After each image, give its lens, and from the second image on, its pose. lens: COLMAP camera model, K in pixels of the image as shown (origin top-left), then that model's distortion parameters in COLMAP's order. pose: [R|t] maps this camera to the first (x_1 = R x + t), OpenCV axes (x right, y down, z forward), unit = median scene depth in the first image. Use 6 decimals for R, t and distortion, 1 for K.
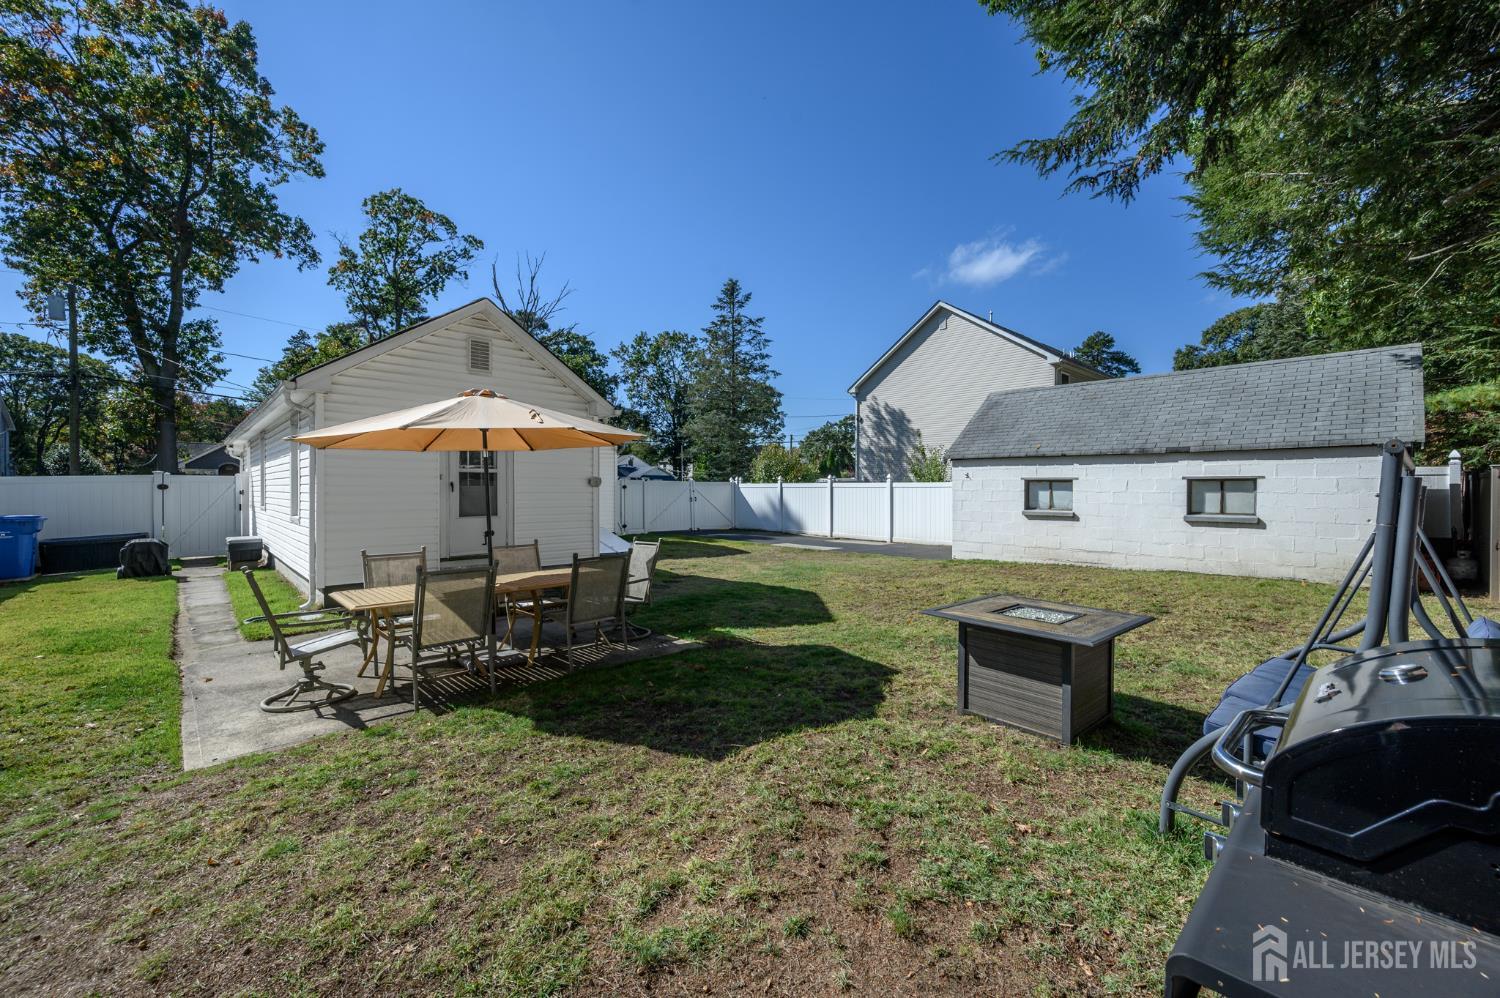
lens RADIAL K [[595.0, 0, 763.4], [0, 595.0, 497.2], [0, 0, 1]] dist [-0.001919, 0.001225]
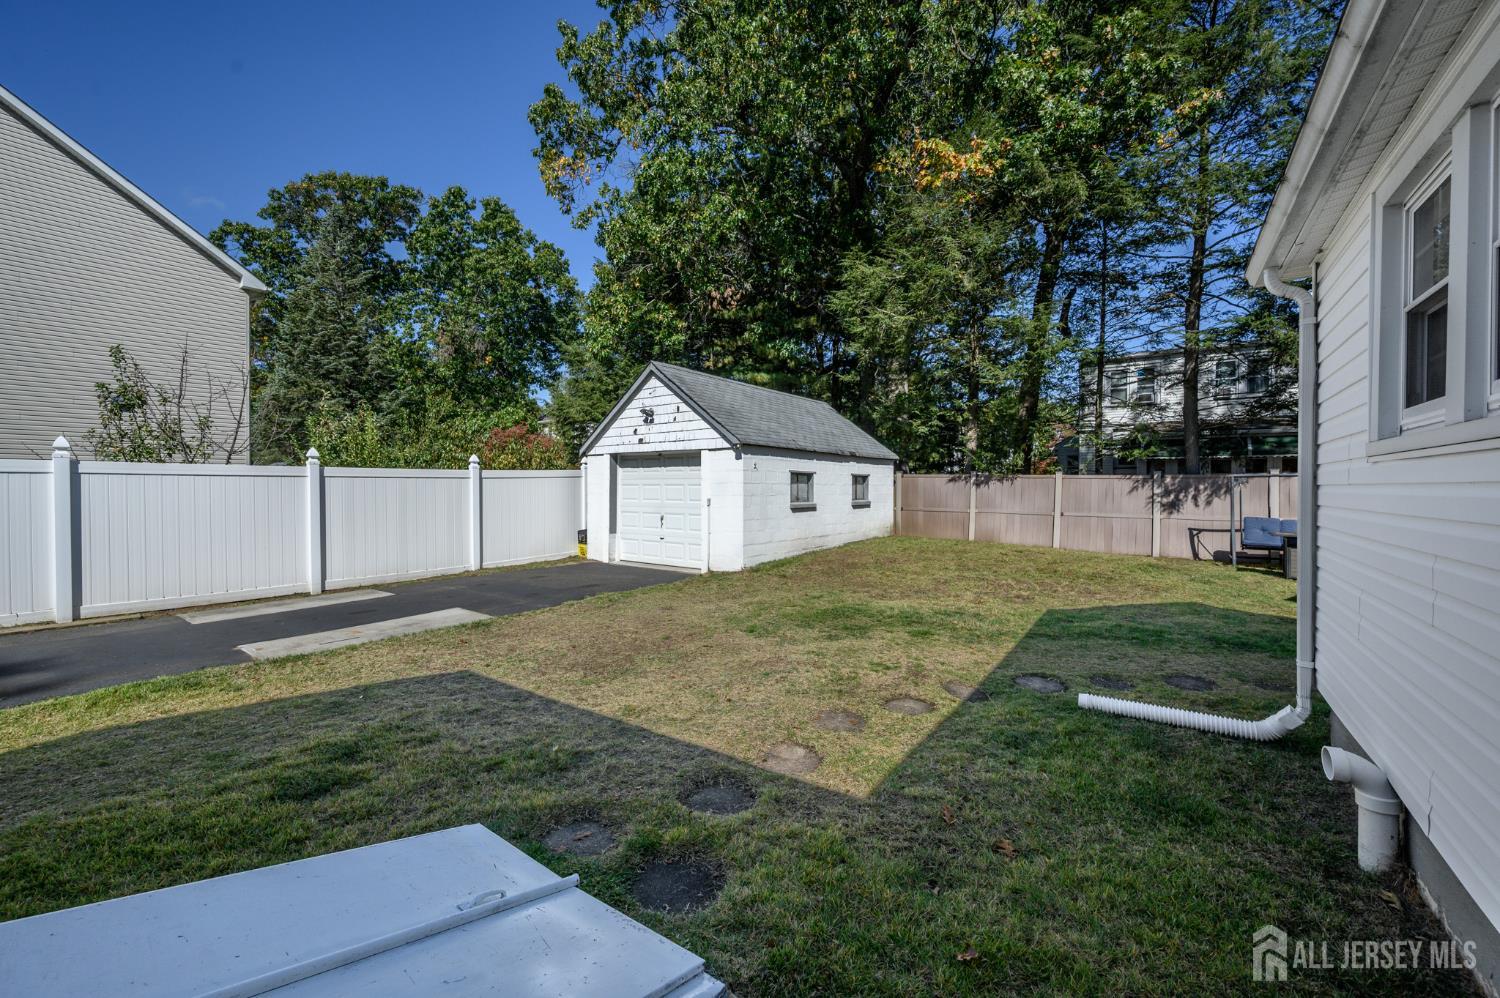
lens RADIAL K [[595.0, 0, 743.7], [0, 595.0, 486.1], [0, 0, 1]] dist [-0.001919, 0.001225]
pose [[-0.160466, -0.001840, 0.987040, -0.575973], [0.012967, 0.999908, 0.003972, -0.012866], [-0.986956, 0.013436, -0.160428, 1.354765]]
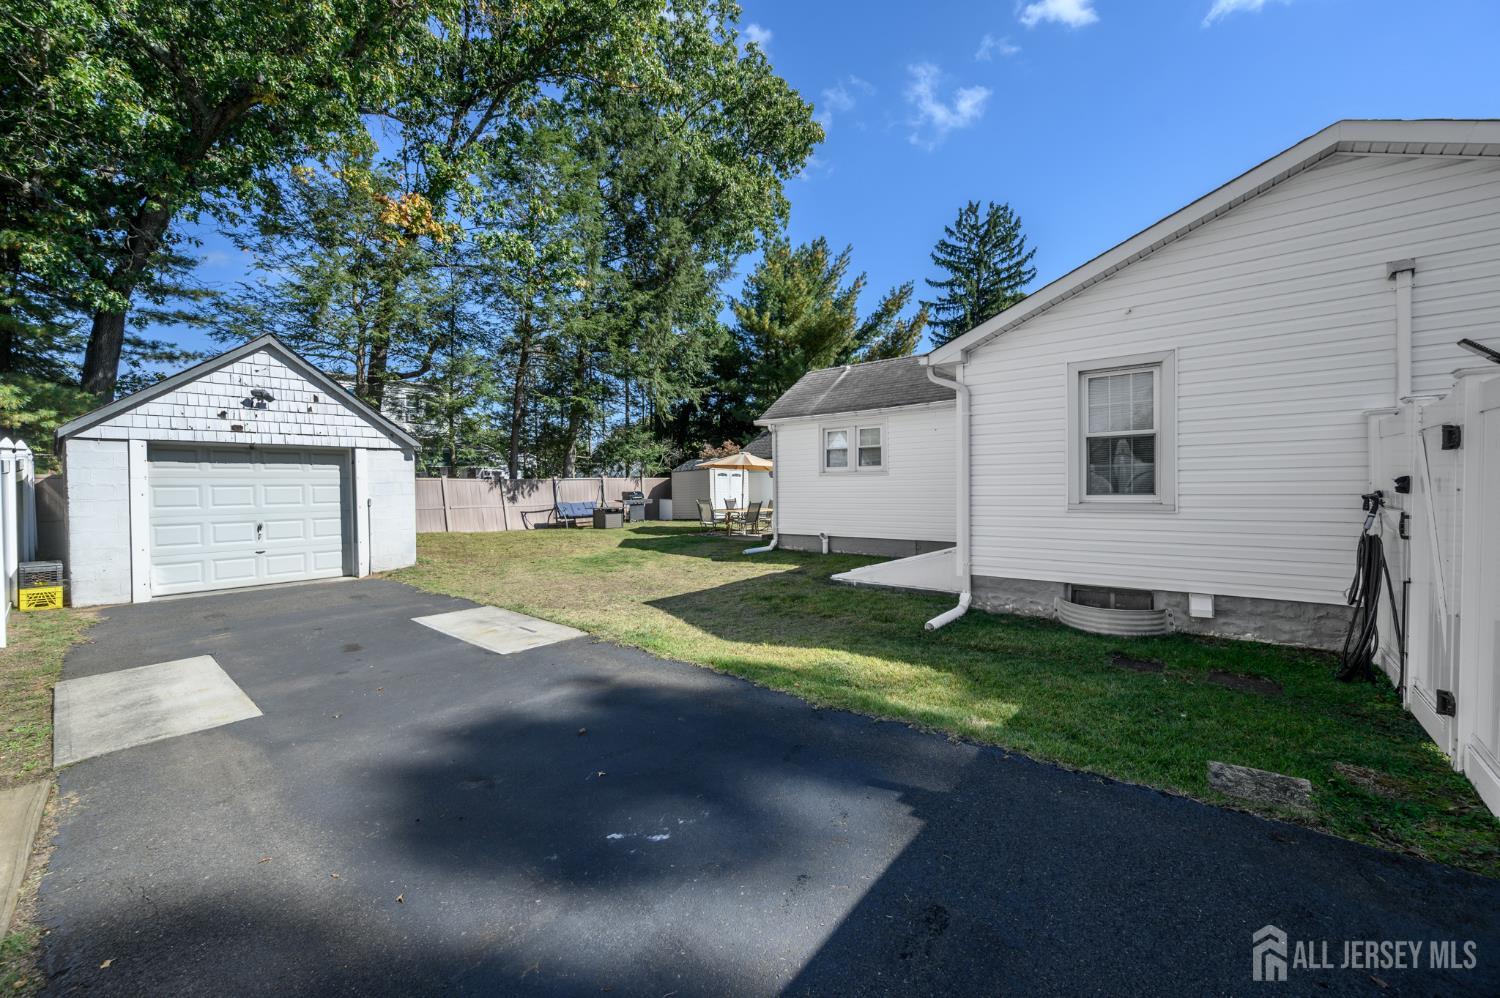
lens RADIAL K [[595.0, 0, 745.1], [0, 595.0, 496.0], [0, 0, 1]] dist [-0.001919, 0.001225]
pose [[-0.995490, 0.010975, -0.094228, -0.087992], [0.008054, 0.999477, 0.031318, -0.019172], [0.094522, 0.030418, -0.995058, 2.298504]]
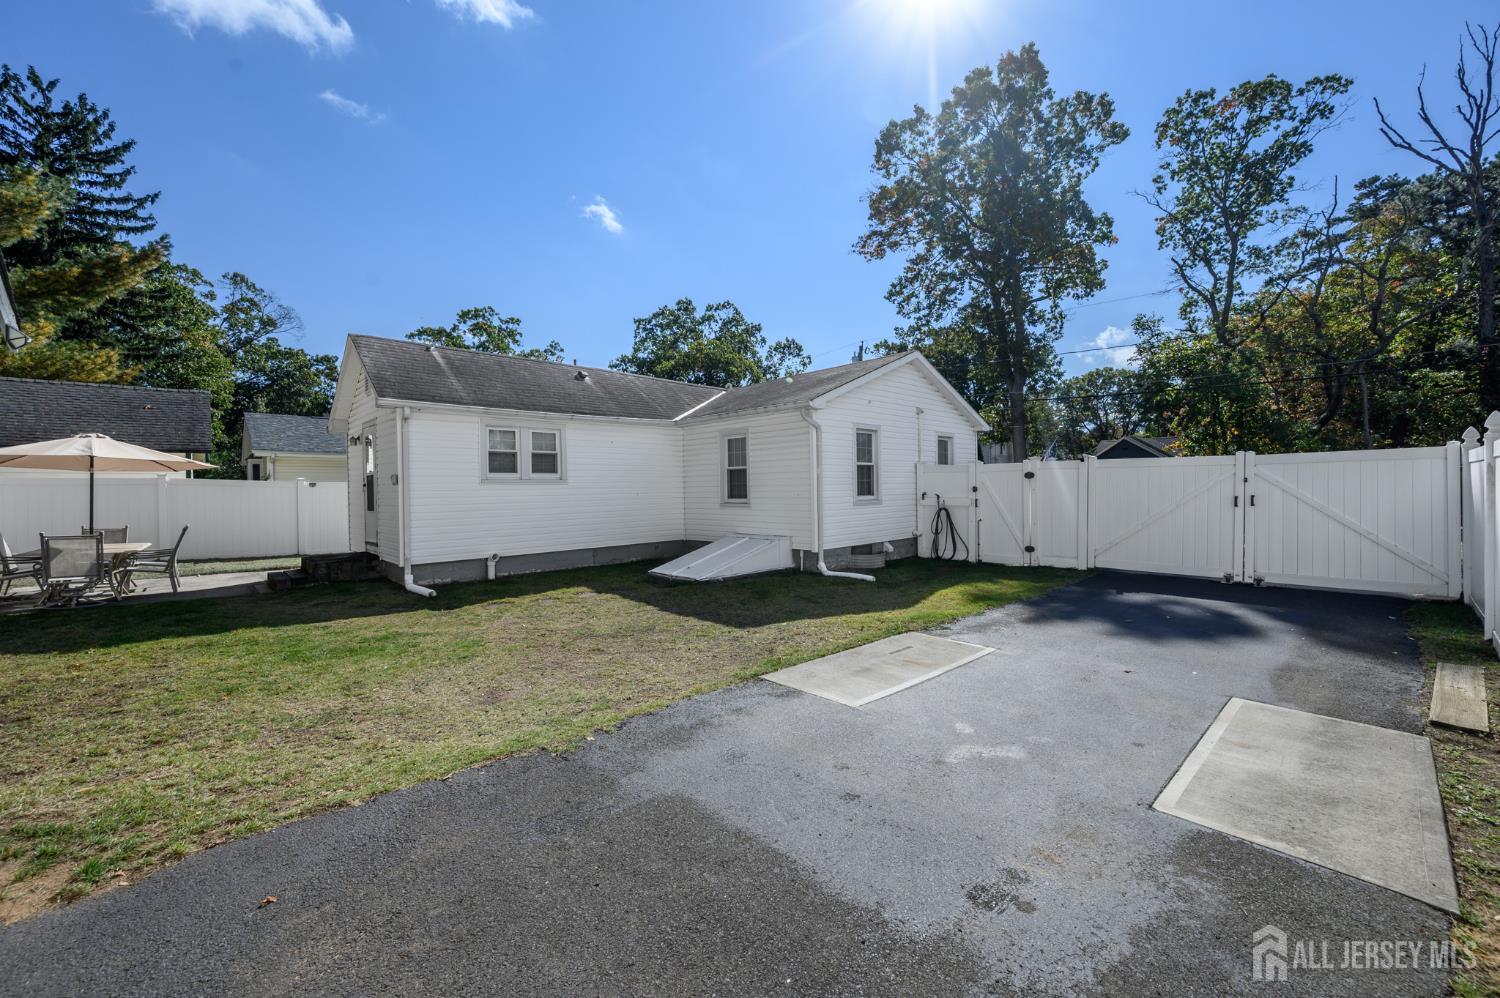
lens RADIAL K [[595.0, 0, 749.9], [0, 595.0, 500.0], [0, 0, 1]] dist [-0.001919, 0.001225]
pose [[-0.027996, 0.017975, -0.999446, 0.628994], [0.001516, 0.999838, 0.017939, -0.010618], [0.999607, -0.001013, -0.028019, 1.541666]]
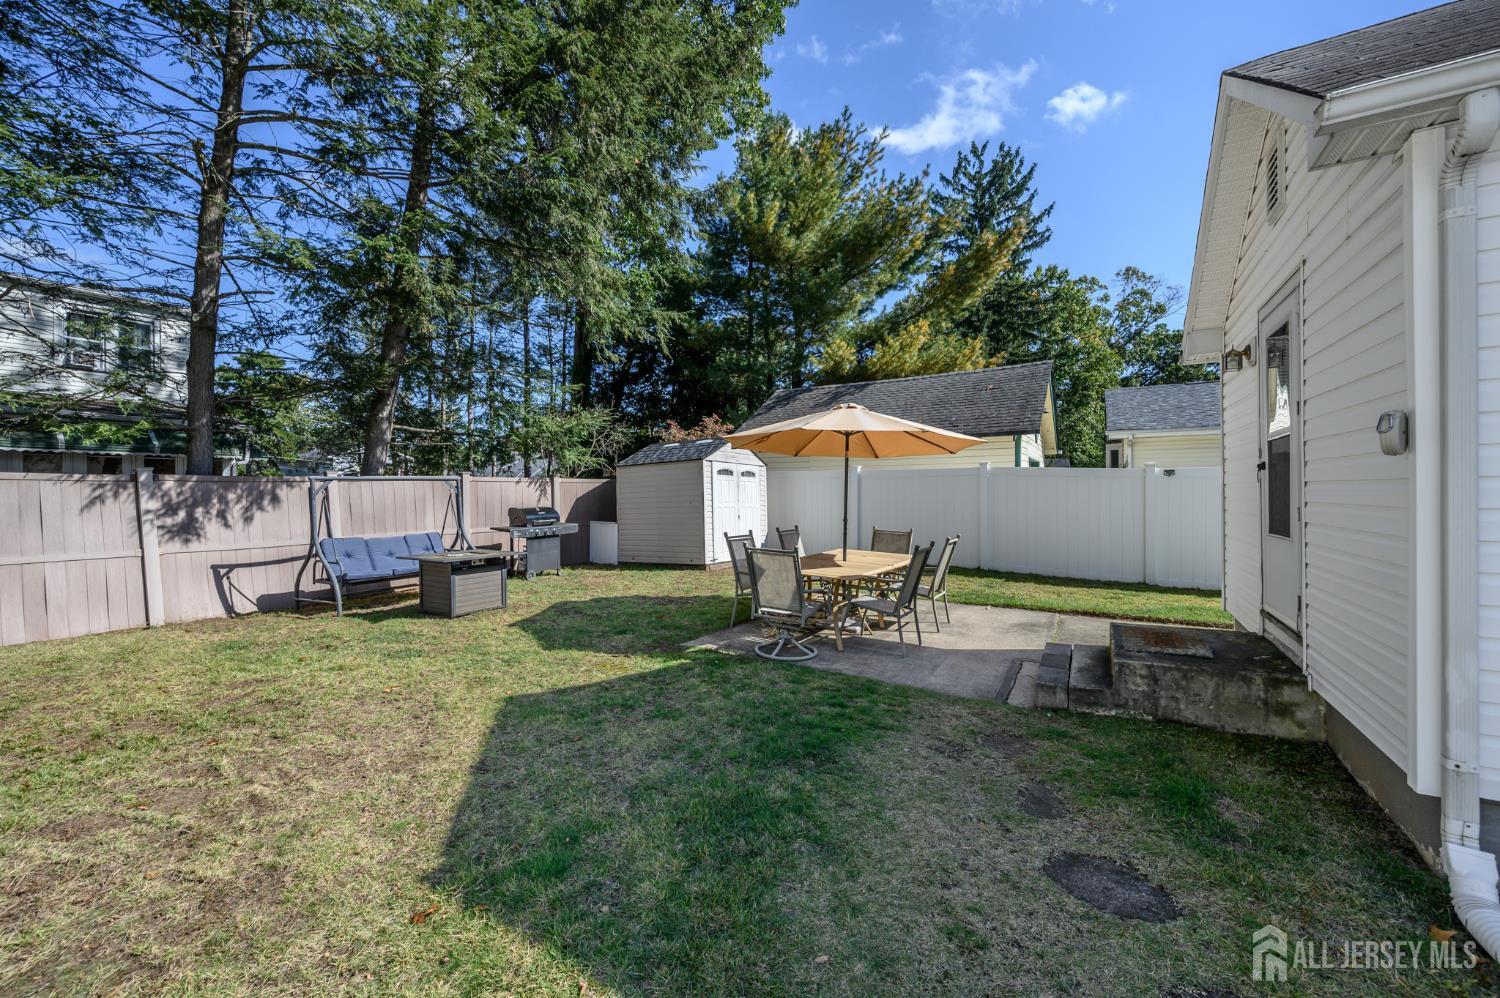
lens RADIAL K [[595.0, 0, 743.4], [0, 595.0, 488.7], [0, 0, 1]] dist [-0.001919, 0.001225]
pose [[-0.969912, 0.003866, -0.243424, 0.019345], [0.002493, 0.999979, 0.005948, -0.006845], [0.243441, 0.005162, -0.969902, 1.124975]]
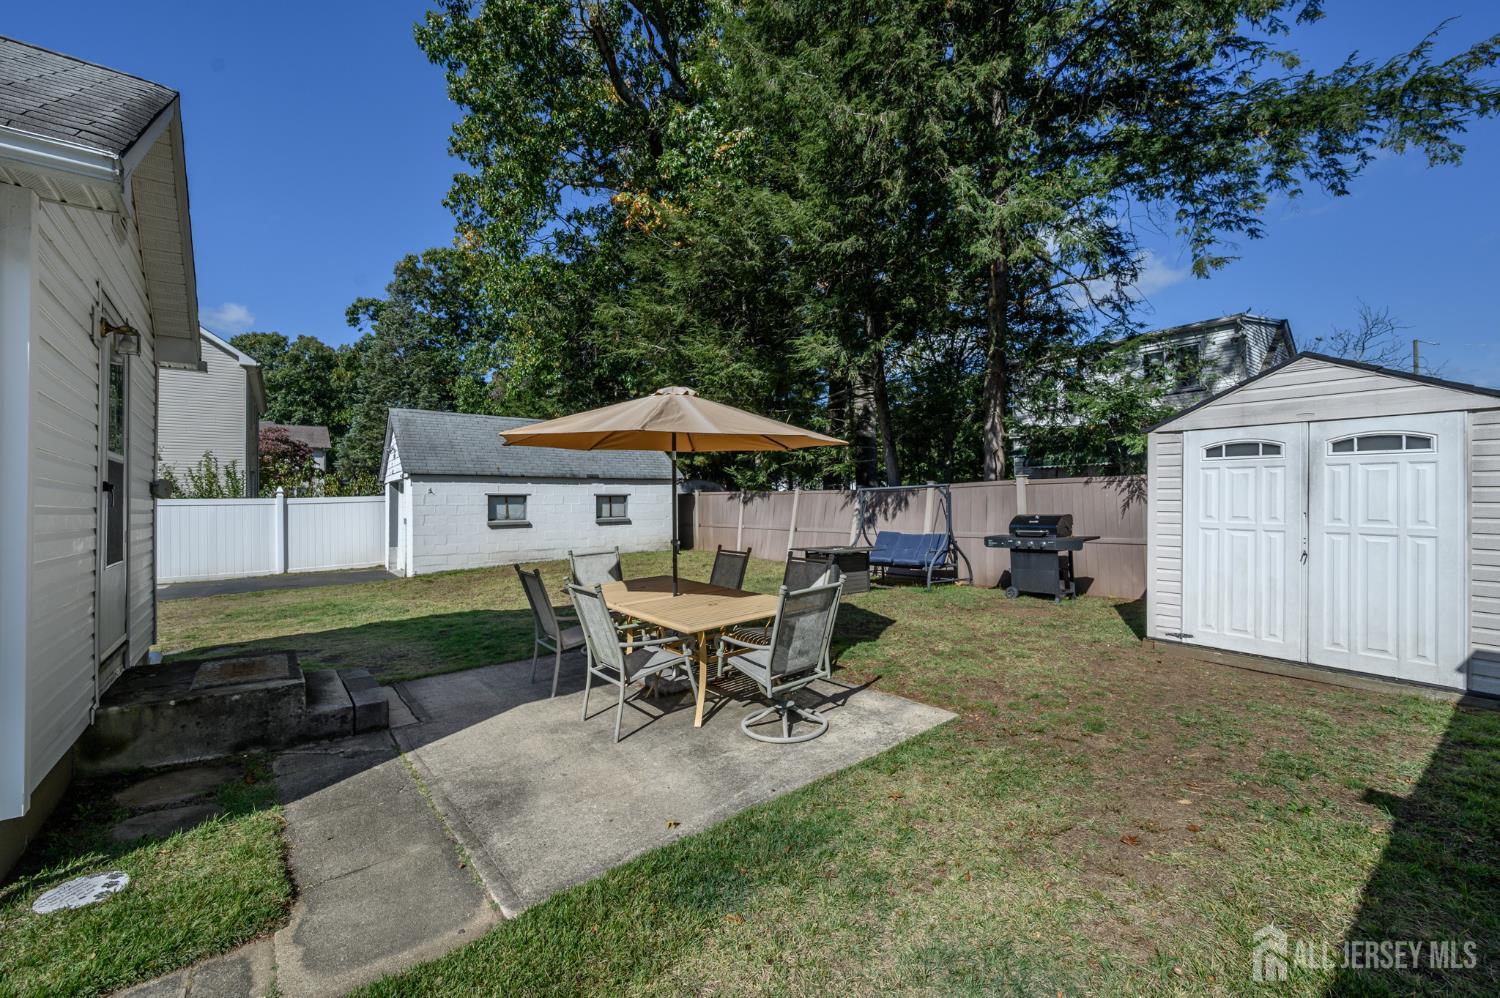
lens RADIAL K [[595.0, 0, 744.2], [0, 595.0, 496.0], [0, 0, 1]] dist [-0.001919, 0.001225]
pose [[0.103278, 0.007125, 0.994627, -0.726568], [0.031141, 0.999461, -0.010393, -0.000509], [-0.994165, 0.032047, 0.103001, 0.417290]]
